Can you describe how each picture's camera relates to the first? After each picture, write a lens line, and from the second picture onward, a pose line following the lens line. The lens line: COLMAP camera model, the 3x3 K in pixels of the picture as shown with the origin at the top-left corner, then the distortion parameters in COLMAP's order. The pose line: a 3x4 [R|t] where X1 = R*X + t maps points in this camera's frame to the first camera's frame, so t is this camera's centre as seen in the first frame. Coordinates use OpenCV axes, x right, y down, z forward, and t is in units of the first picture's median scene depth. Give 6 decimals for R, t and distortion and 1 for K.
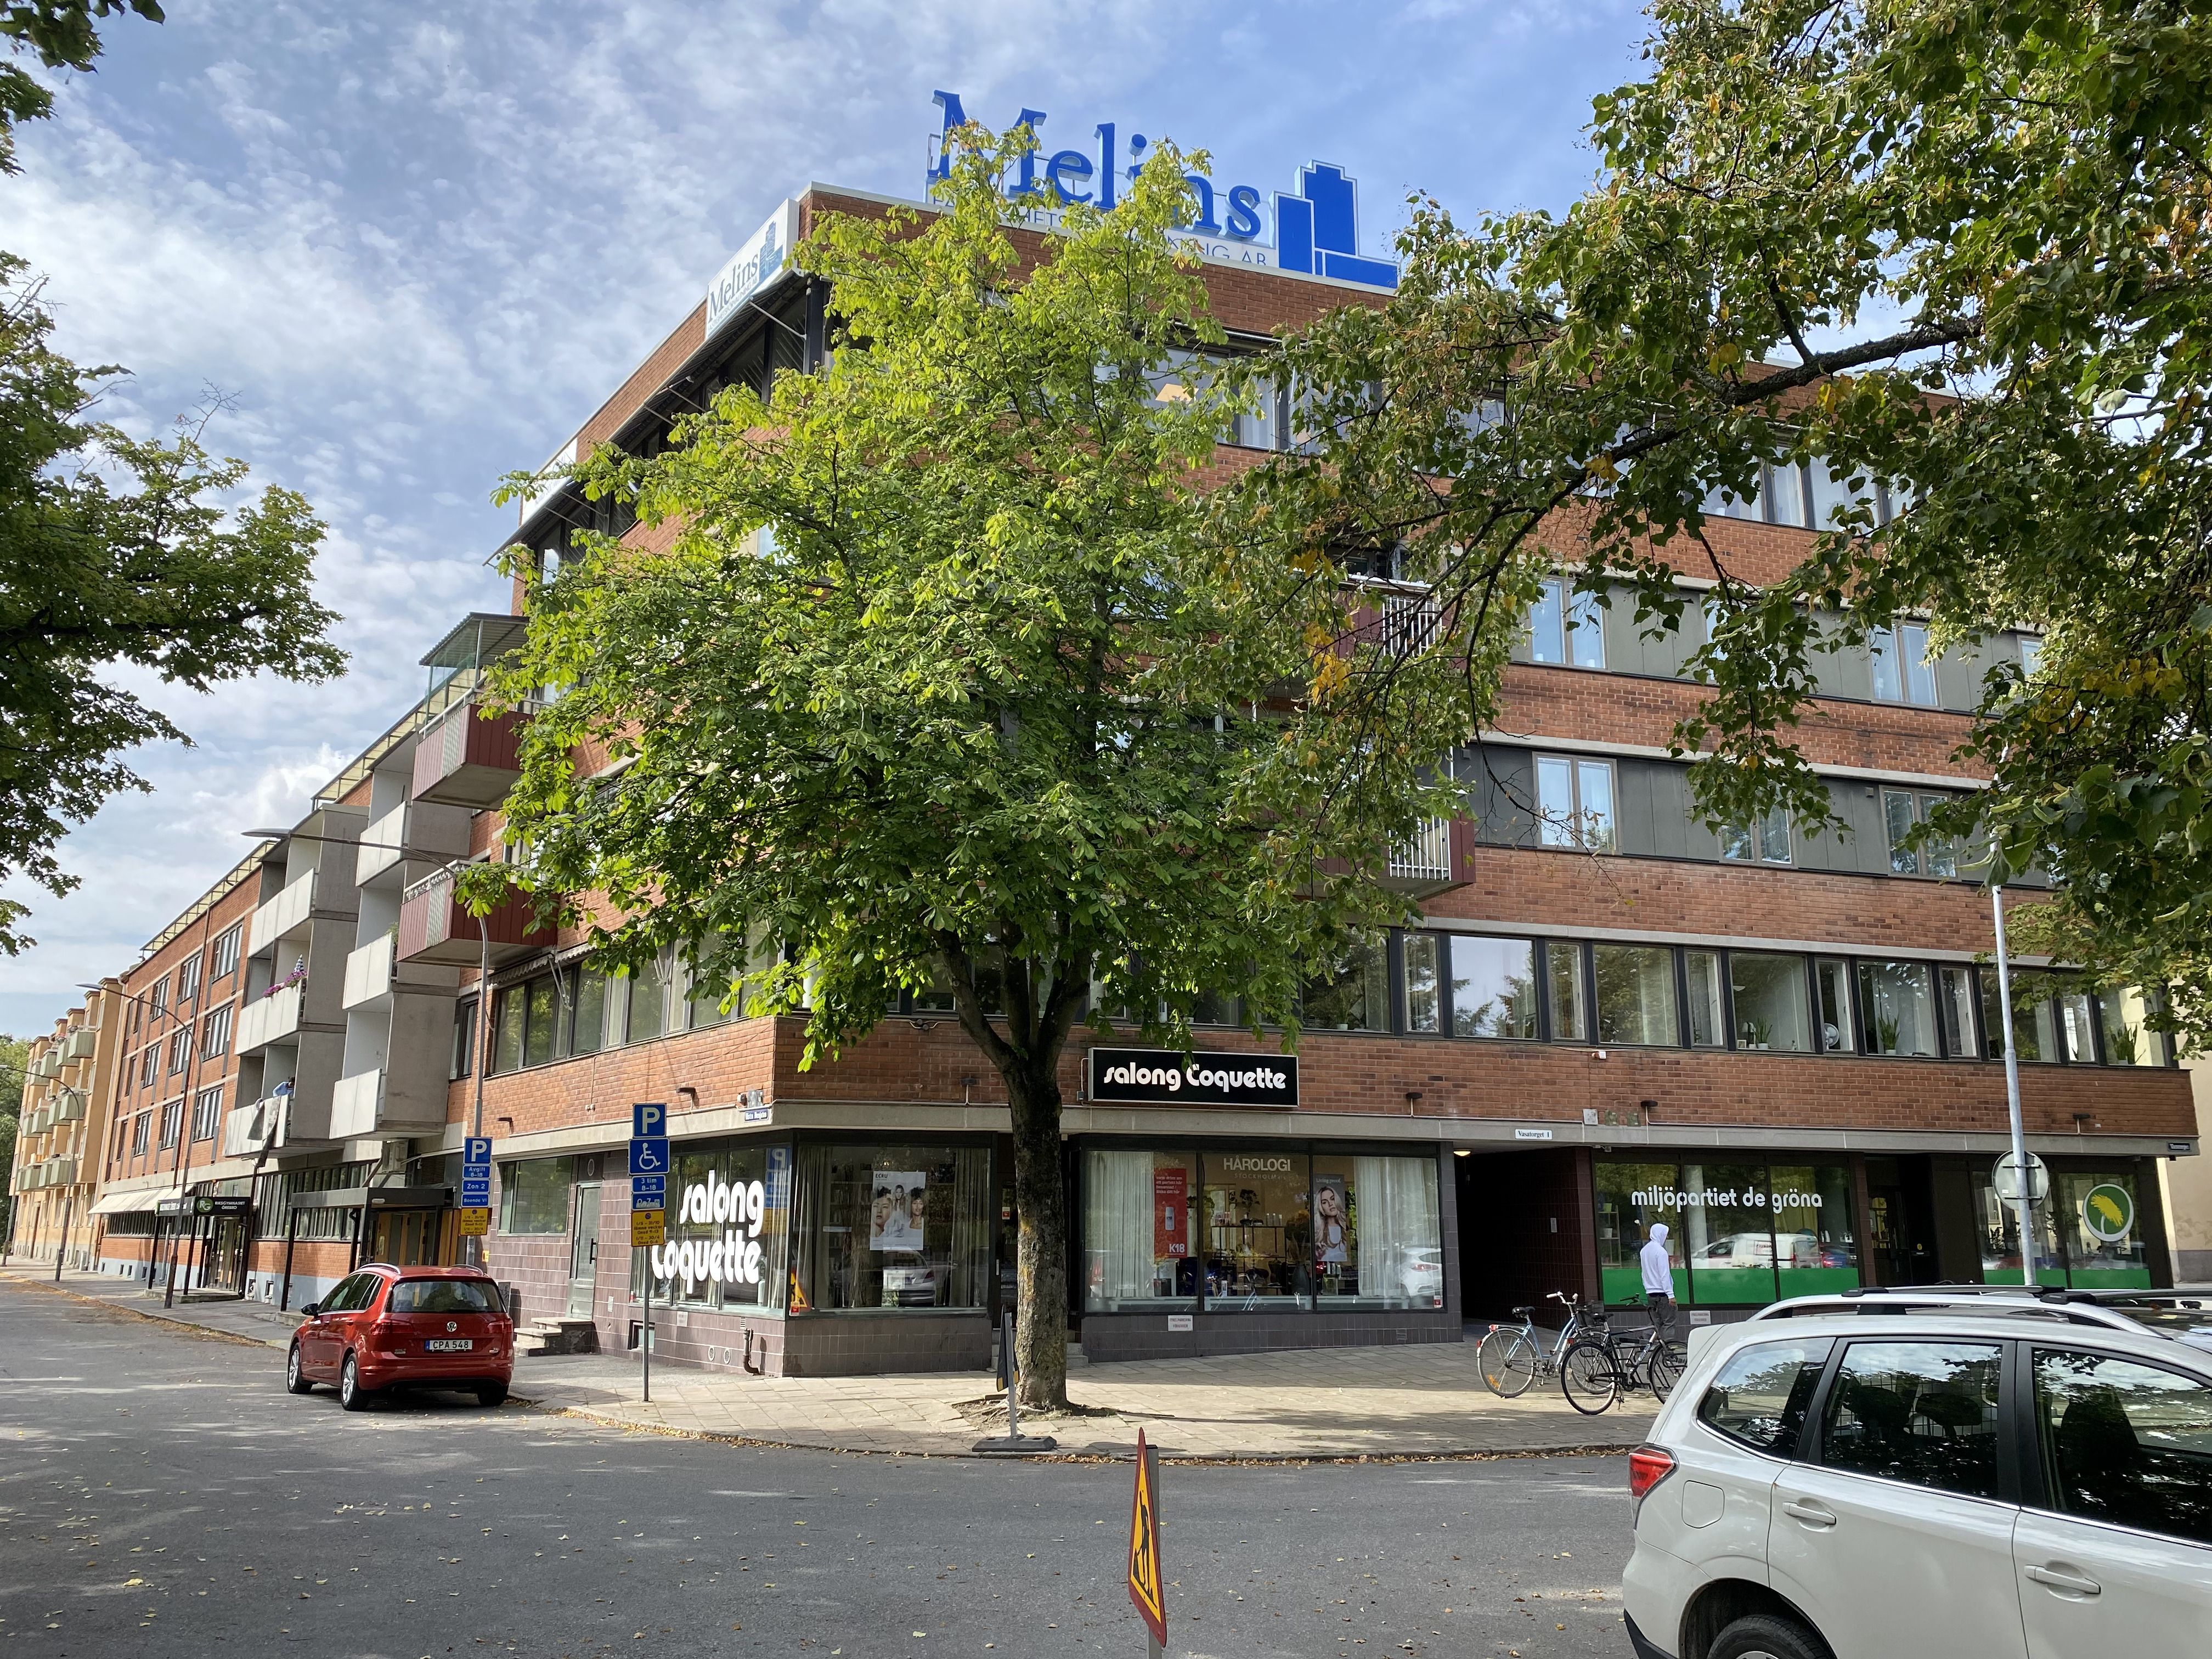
lens RADIAL K [[1697.9, 0, 1106.0], [0, 1697.9, 829.5], [0, 0, 1]] dist [0.001745, -0.001322]
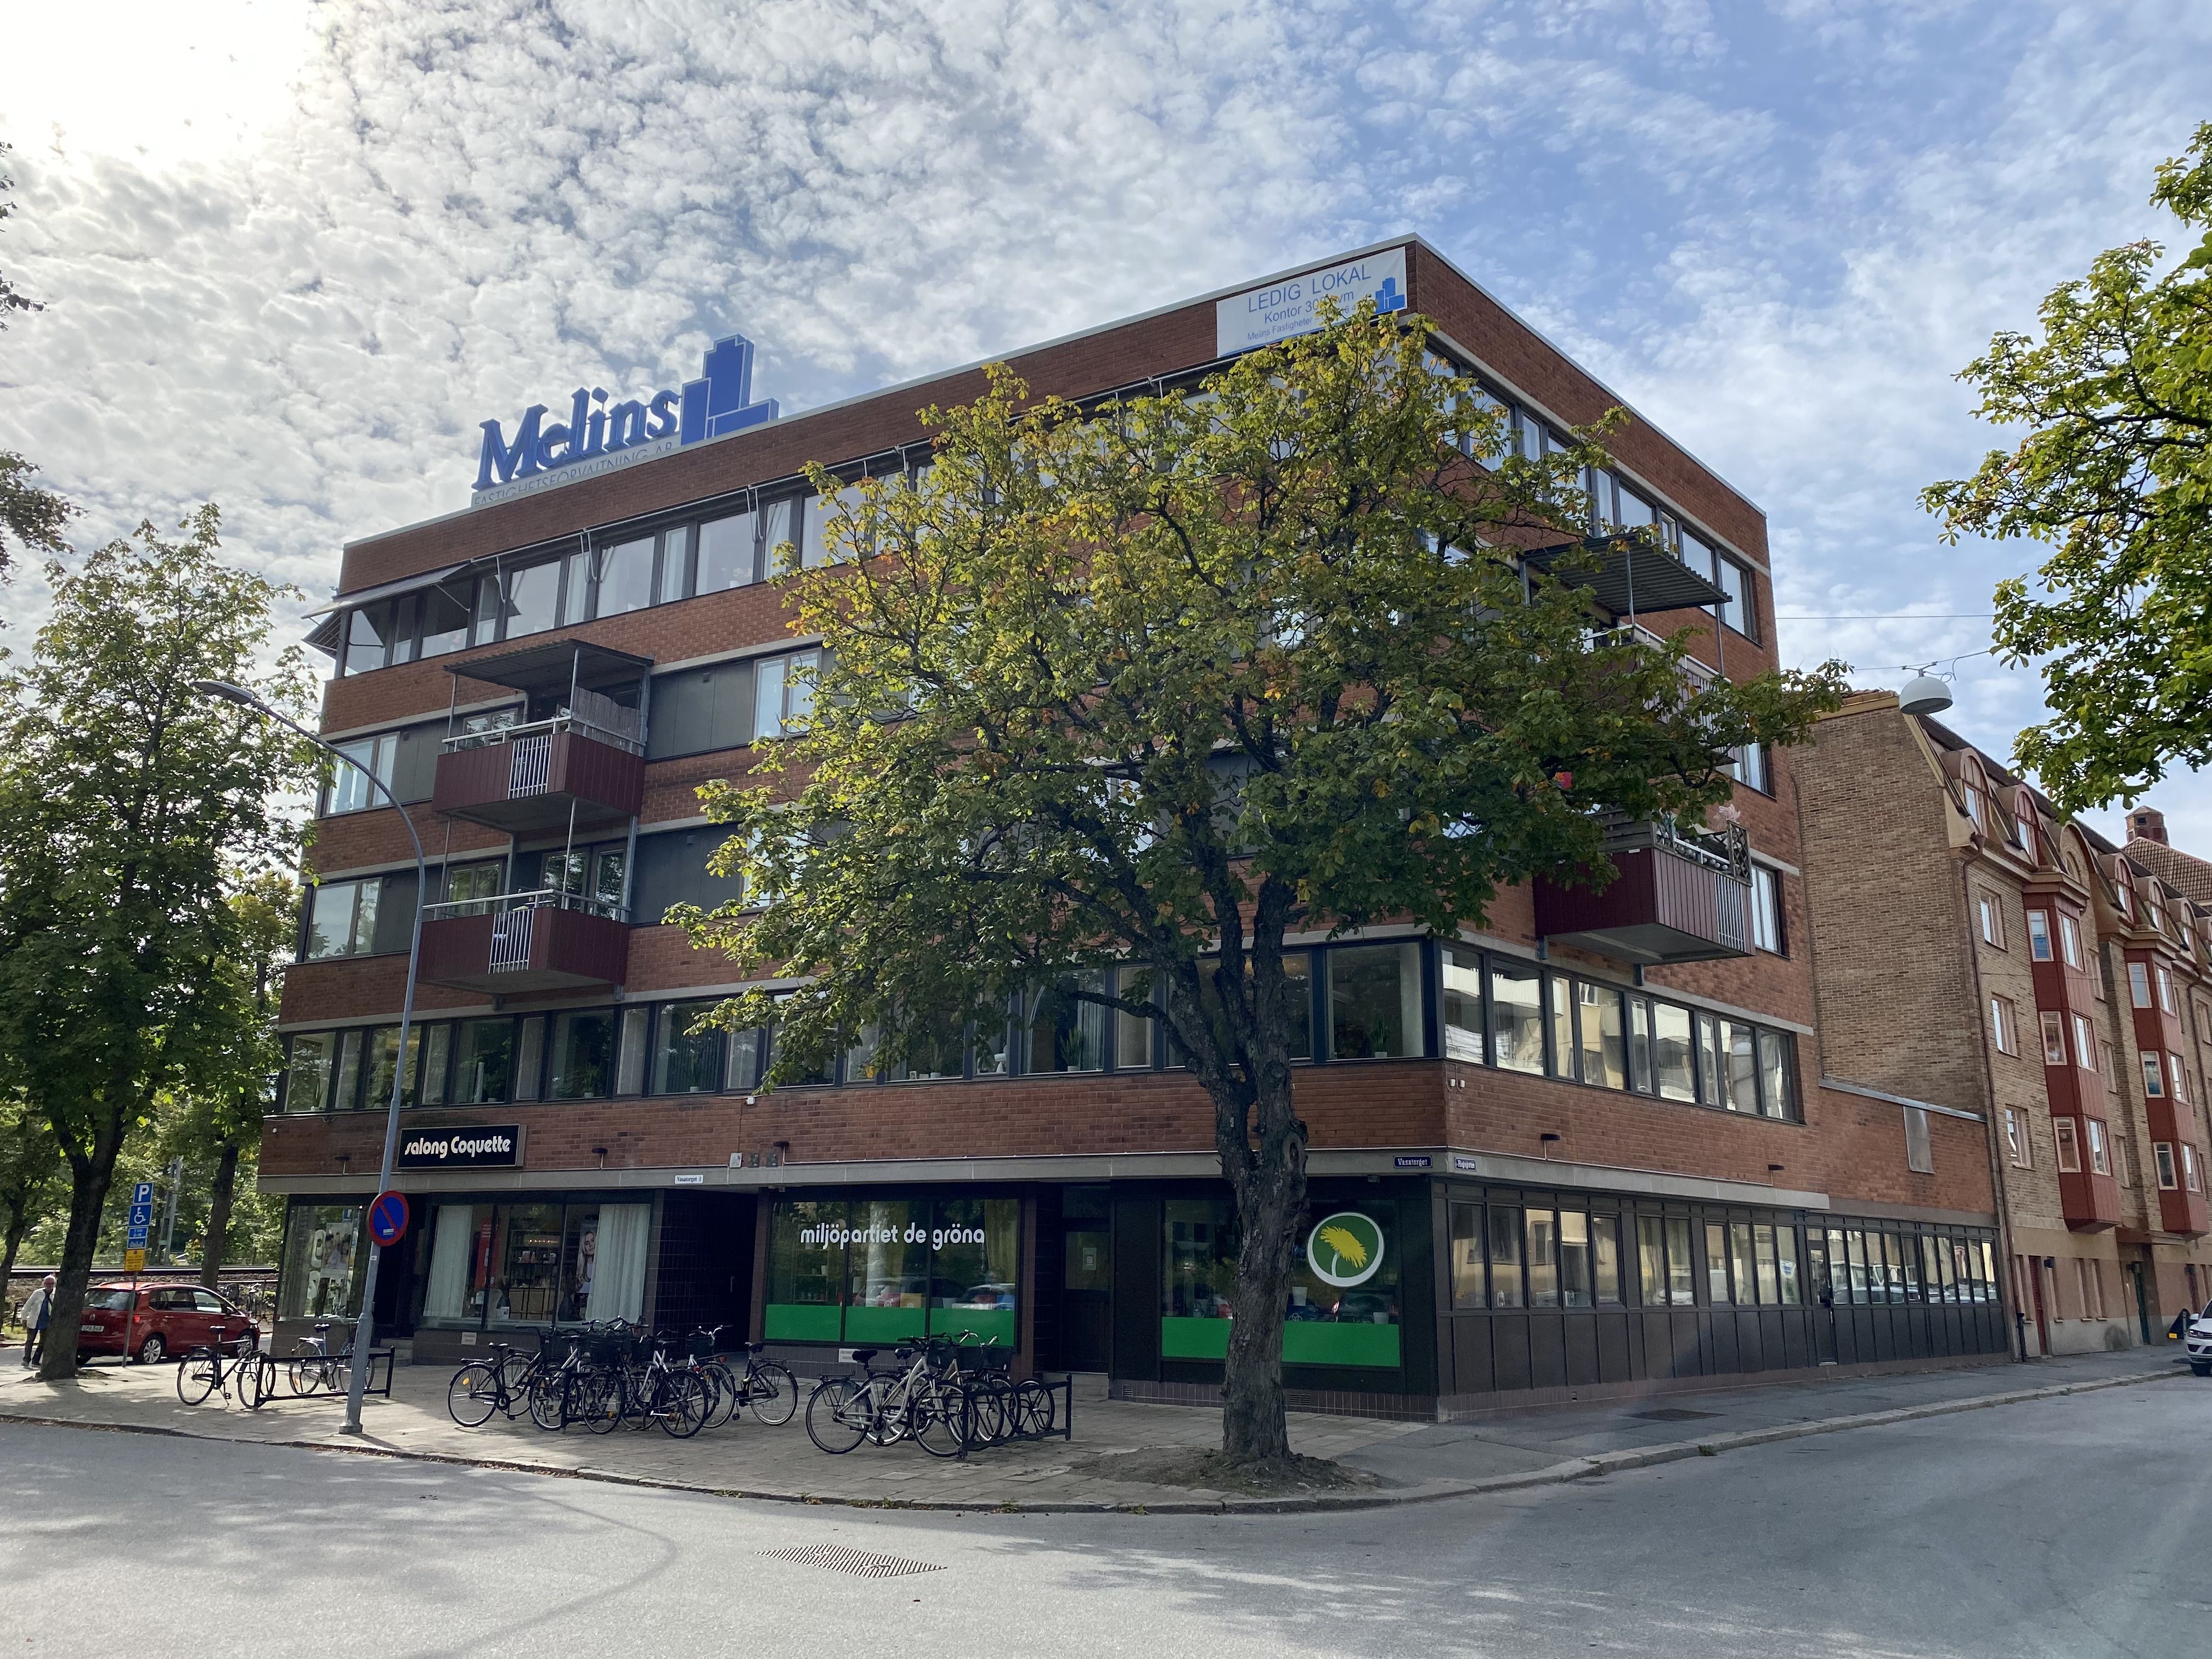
lens RADIAL K [[1697.9, 0, 1106.0], [0, 1697.9, 829.5], [0, 0, 1]] dist [0.001745, -0.001322]
pose [[0.683445, -0.181548, -0.707067, 1.293822], [0.161296, 0.982198, -0.096284, 0.108611], [0.711960, -0.048242, 0.700561, 0.439957]]
